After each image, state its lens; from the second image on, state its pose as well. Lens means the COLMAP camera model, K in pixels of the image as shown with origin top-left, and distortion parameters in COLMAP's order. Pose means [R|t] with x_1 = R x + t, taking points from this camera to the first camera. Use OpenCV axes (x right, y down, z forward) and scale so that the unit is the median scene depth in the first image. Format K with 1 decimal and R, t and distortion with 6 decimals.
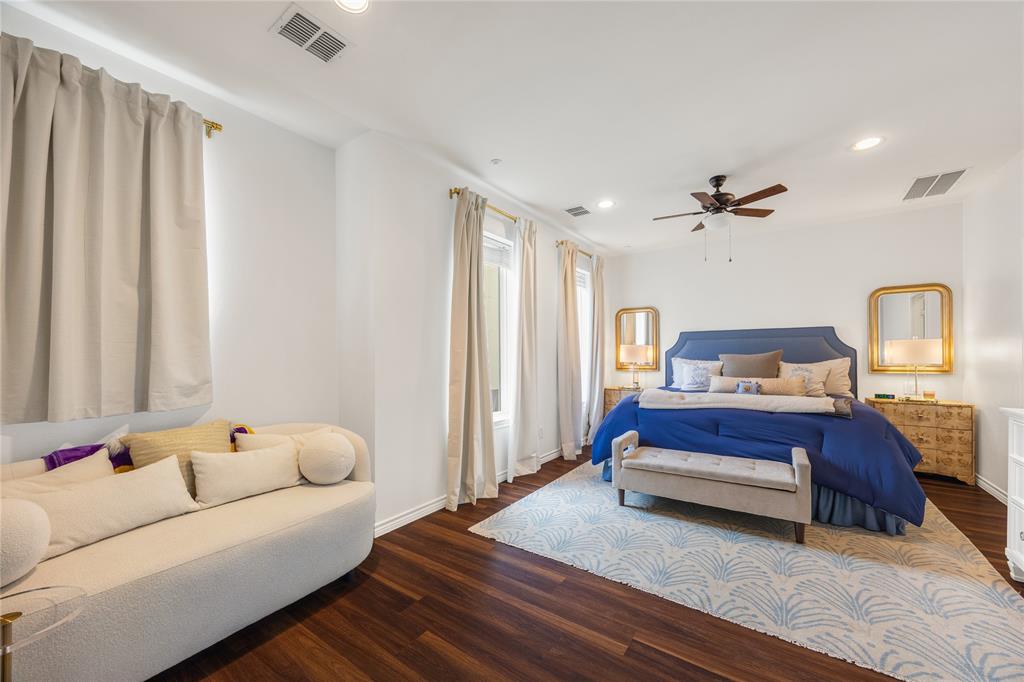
lens RADIAL K [[390.4, 0, 513.4], [0, 390.4, 351.2], [0, 0, 1]] dist [-0.003009, -0.000116]
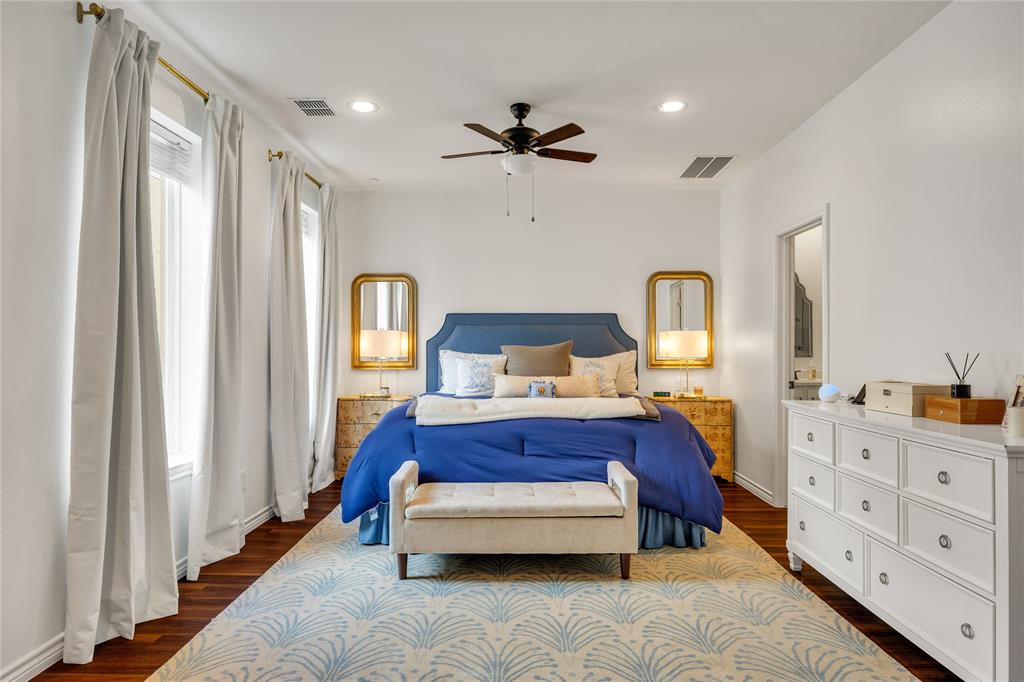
lens RADIAL K [[596.0, 0, 513.1], [0, 596.0, 337.3], [0, 0, 1]] dist [-0.008820, 0.002891]
pose [[0.828206, 0.015286, 0.560215, -0.114871], [-0.012073, 0.999883, -0.009435, 0.003922], [-0.560293, 0.001051, 0.828294, 0.076852]]
